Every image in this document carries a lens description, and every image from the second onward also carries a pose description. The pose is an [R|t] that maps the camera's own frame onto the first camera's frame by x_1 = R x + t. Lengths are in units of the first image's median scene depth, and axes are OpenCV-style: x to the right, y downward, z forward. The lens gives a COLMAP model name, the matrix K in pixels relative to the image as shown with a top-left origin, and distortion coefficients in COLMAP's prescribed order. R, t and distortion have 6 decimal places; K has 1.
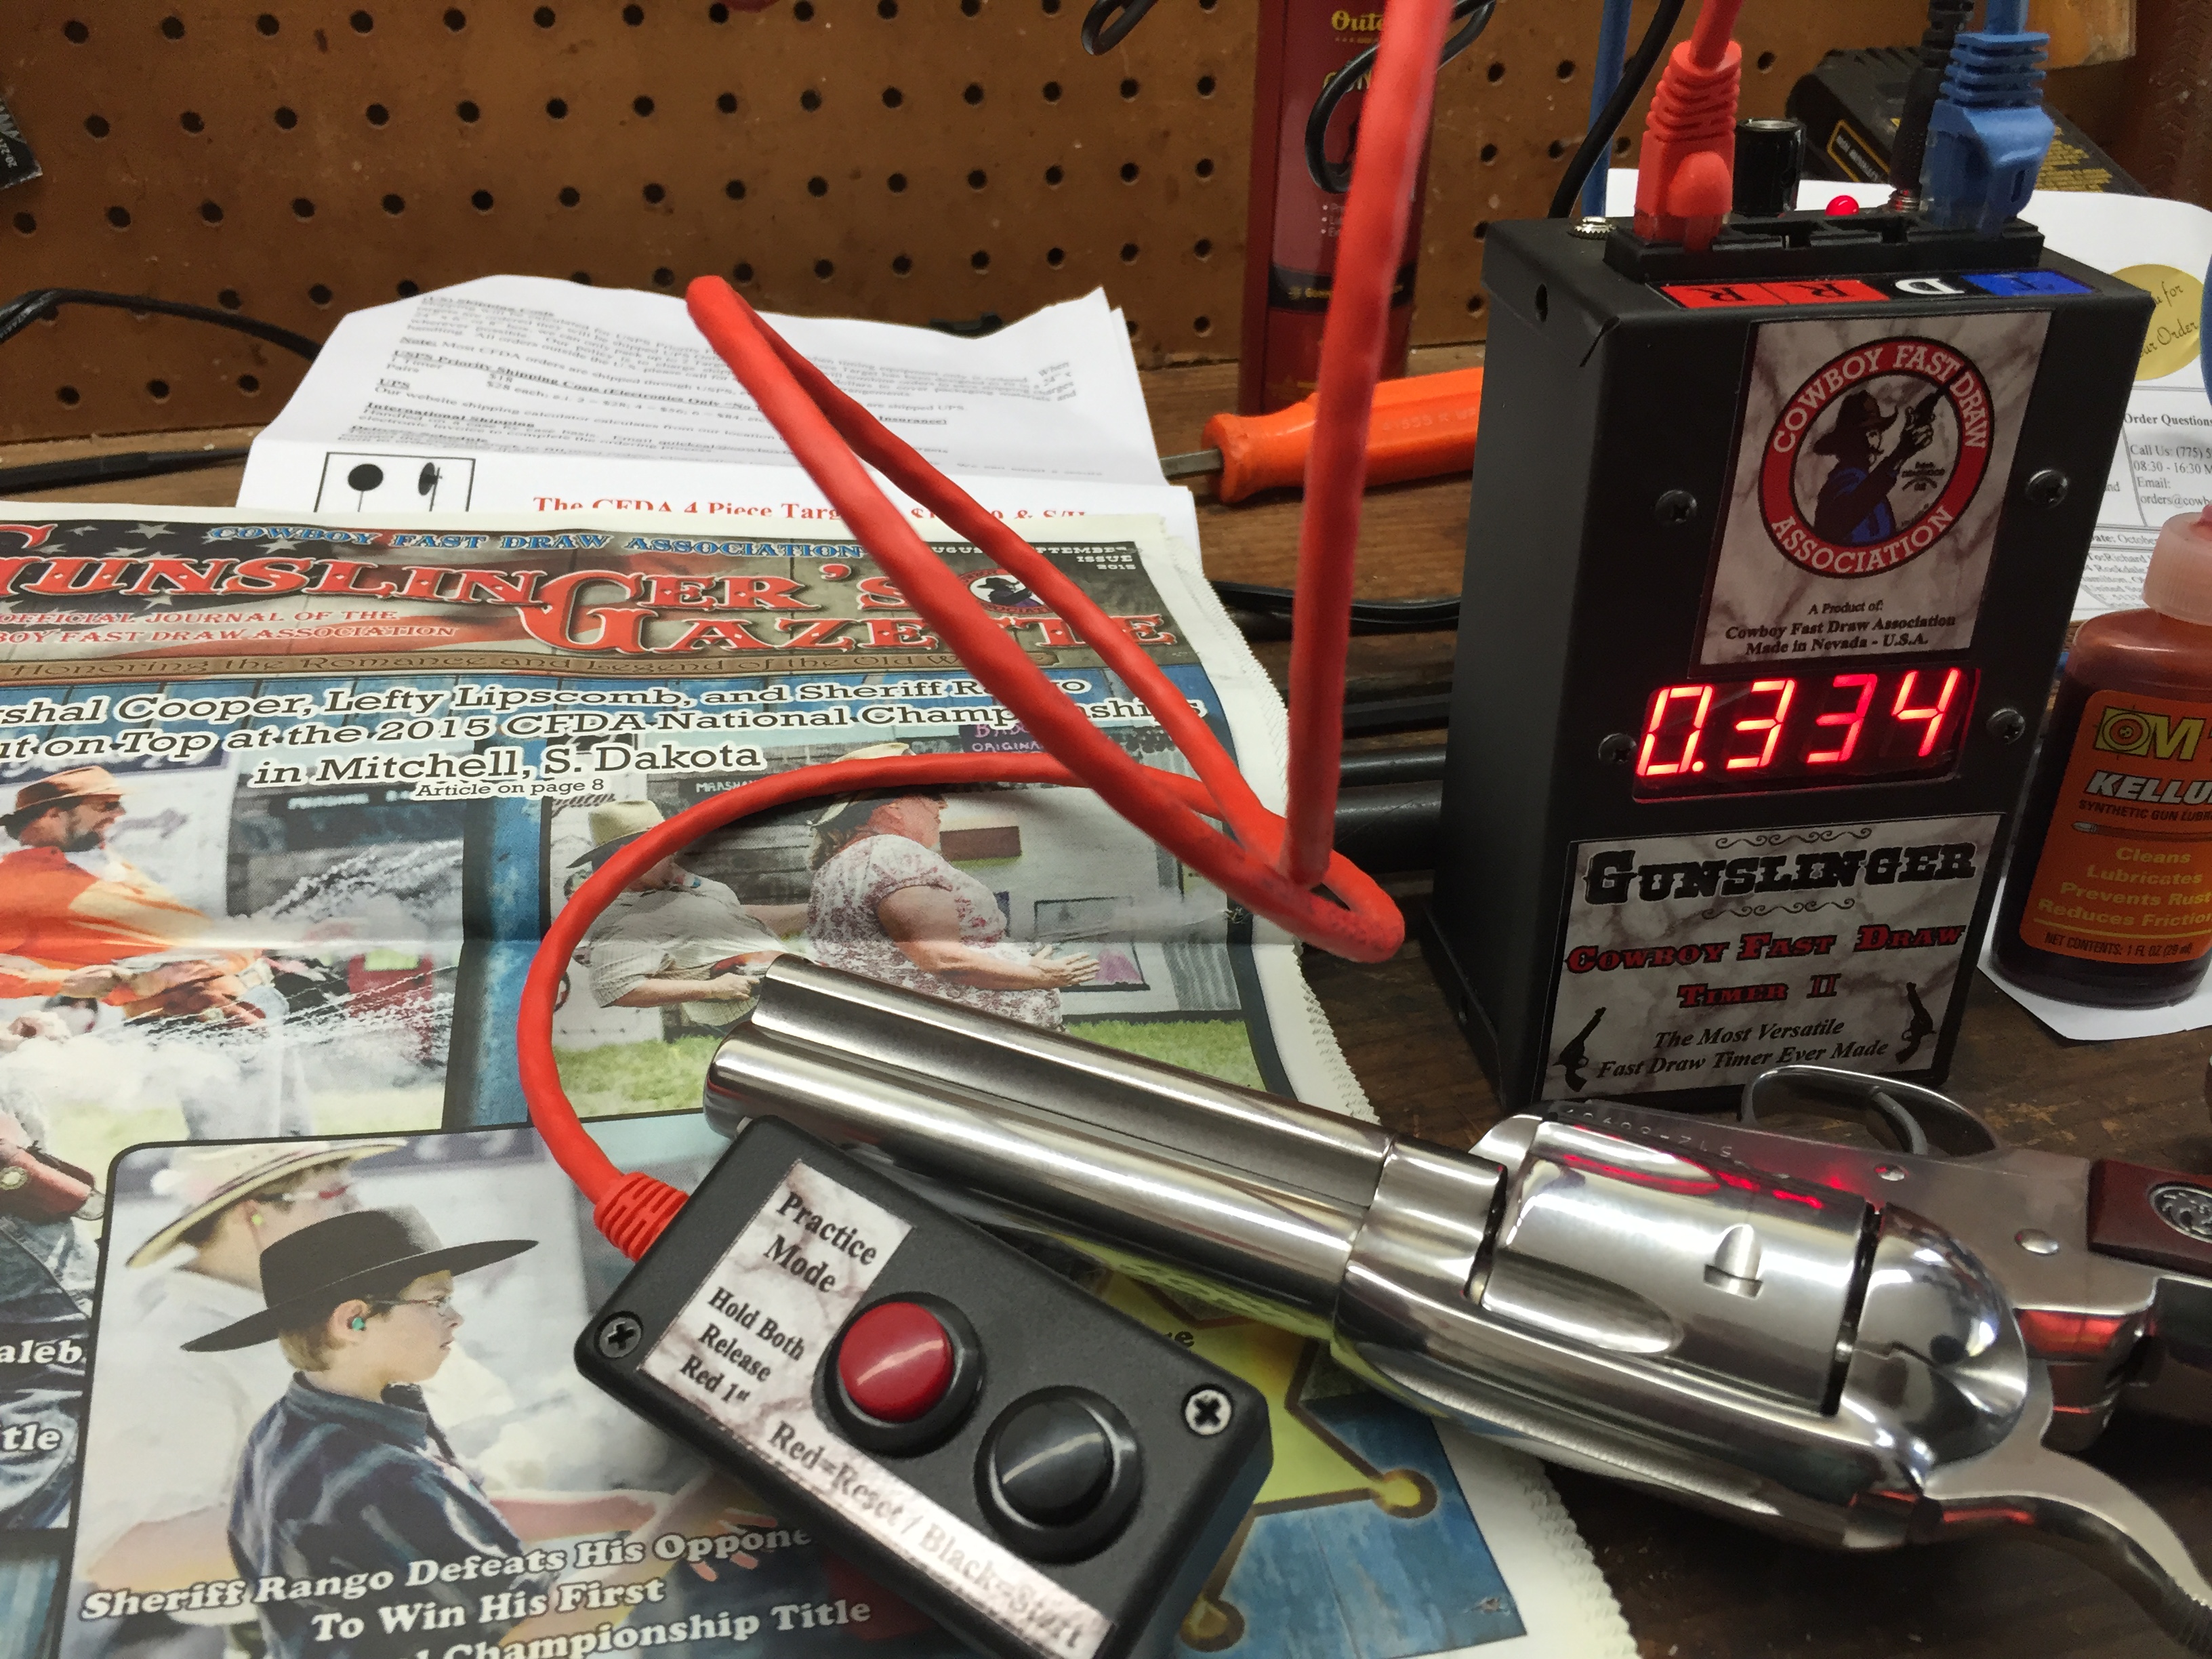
lens RADIAL K [[1855.7, 0, 1106.0], [0, 1855.7, 829.5], [0, 0, 1]] dist [0.083930, -0.128799]
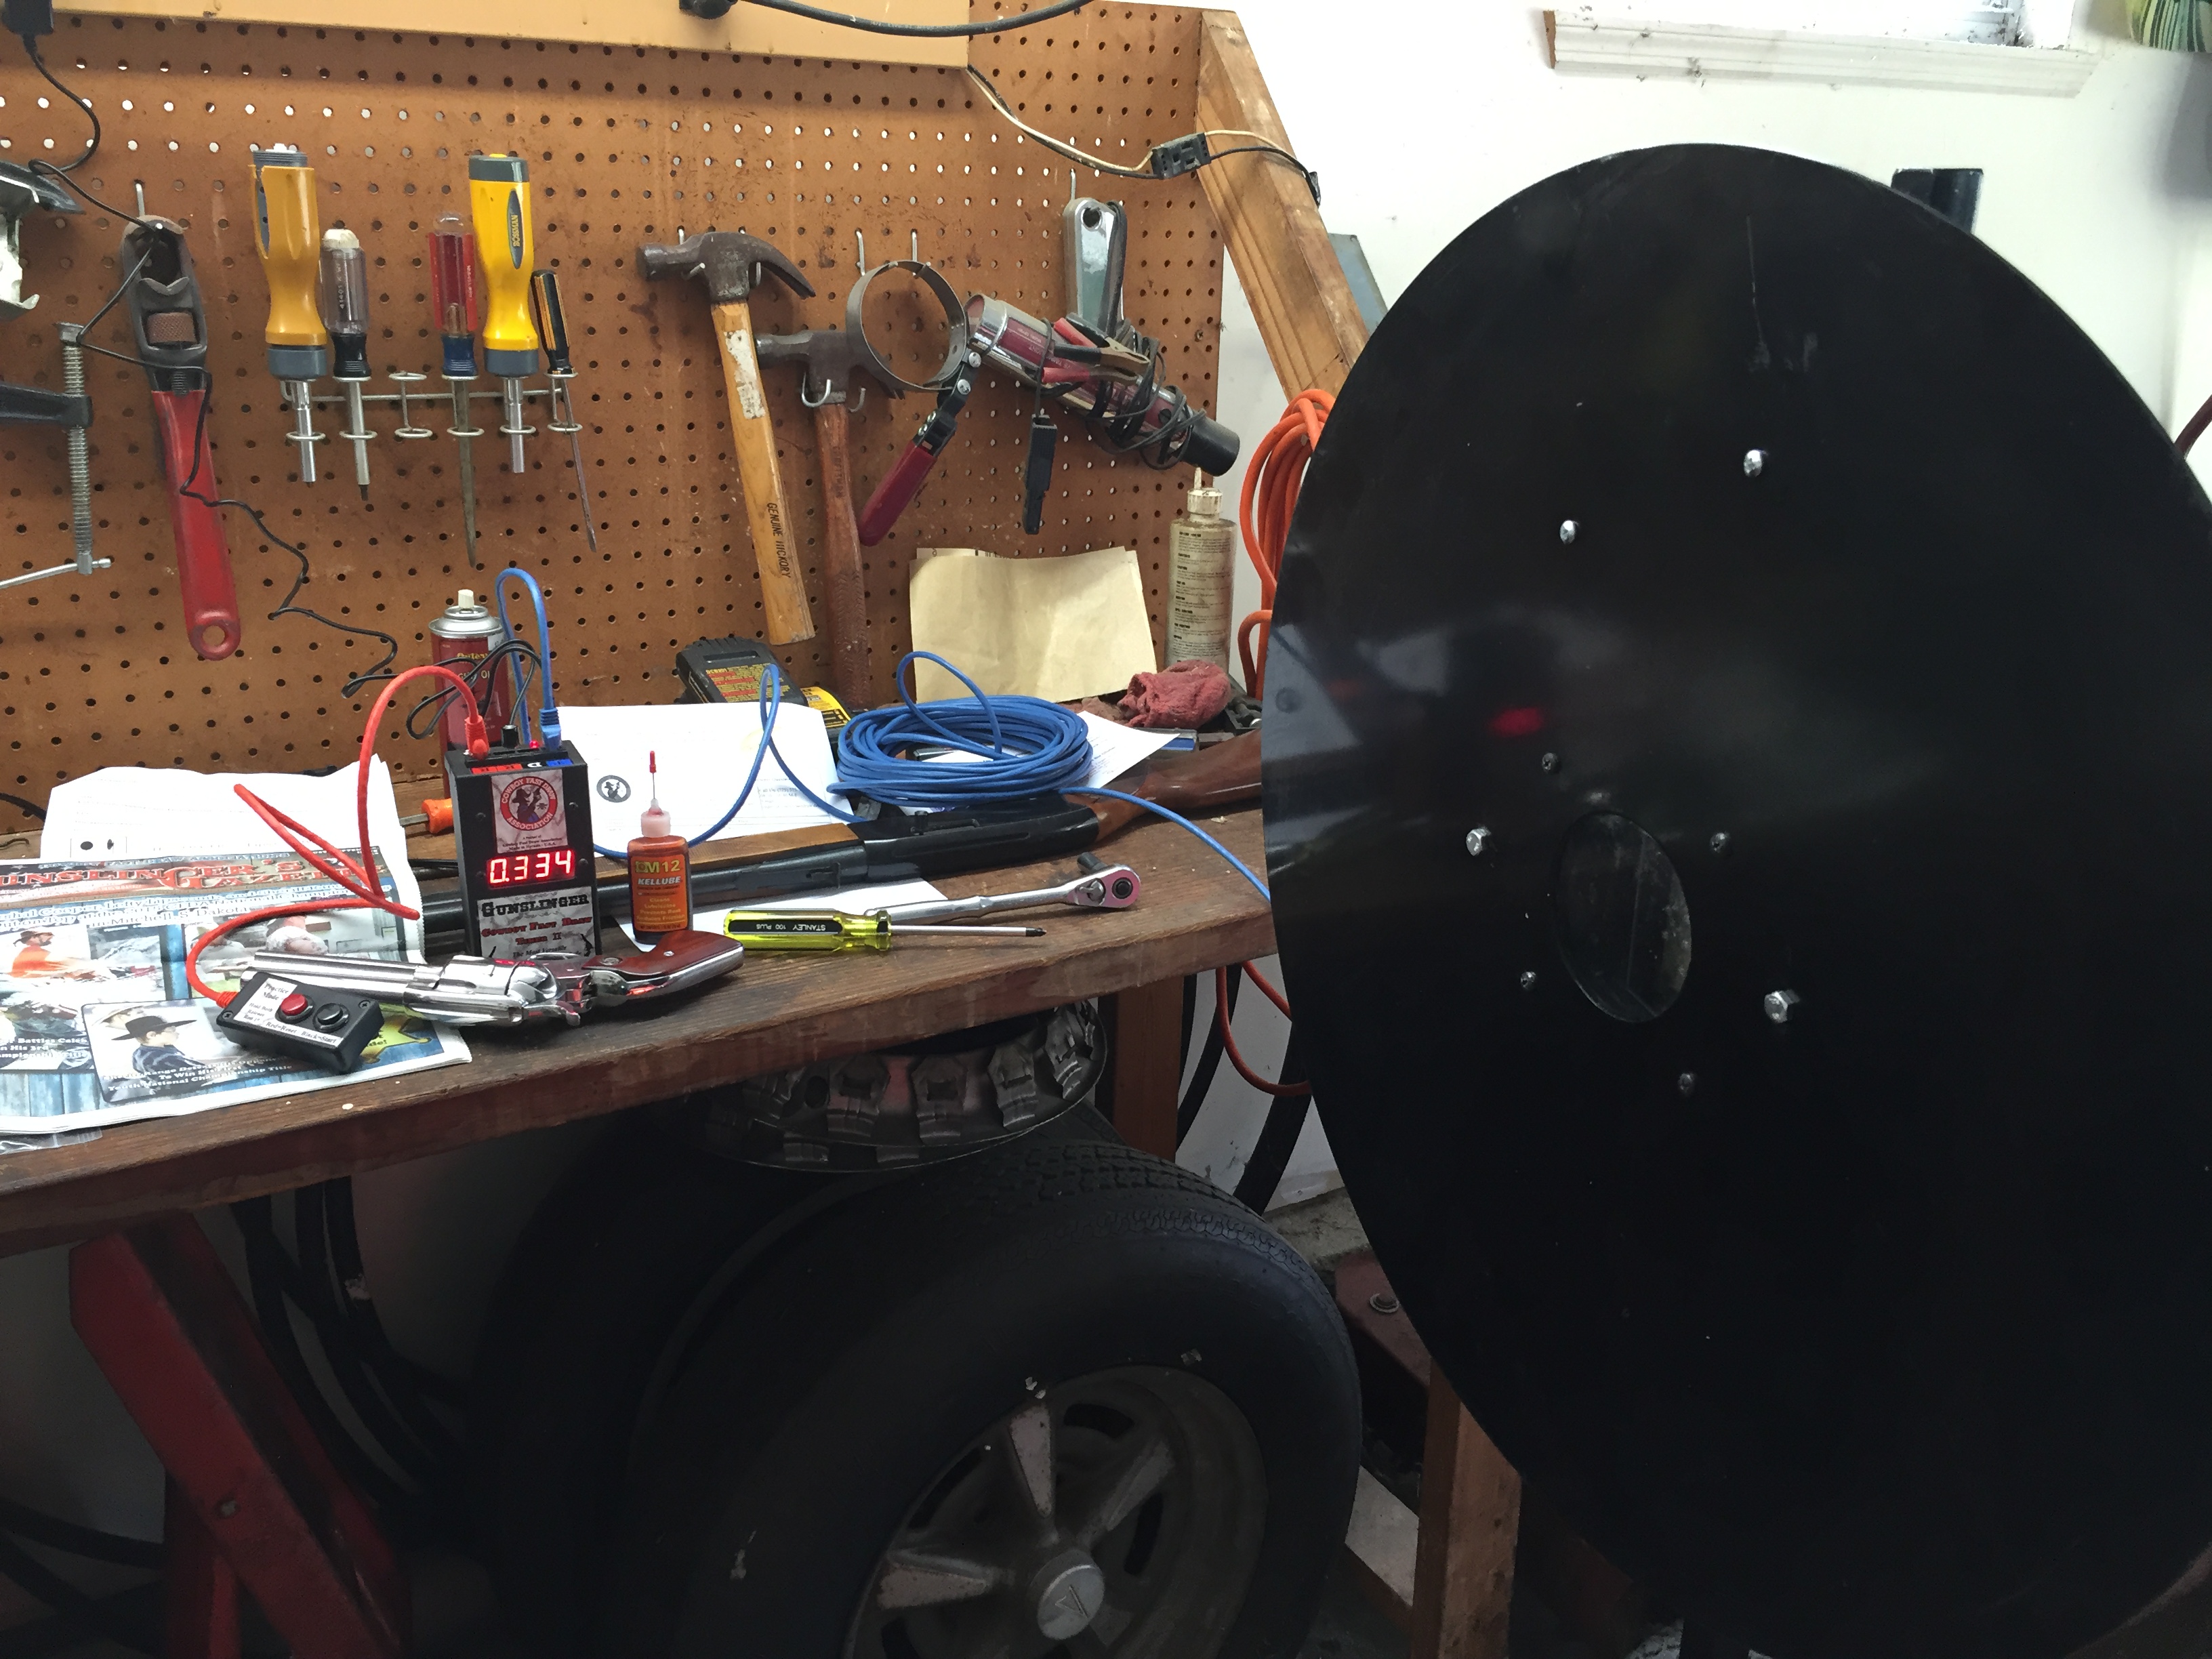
lens RADIAL K [[1855.7, 0, 1106.0], [0, 1855.7, 829.5], [0, 0, 1]] dist [0.083930, -0.128799]
pose [[0.955055, -0.078116, 0.285950, 0.381845], [0.130623, 0.976850, -0.169415, 0.671341], [-0.266096, 0.199152, 0.943150, -2.986909]]
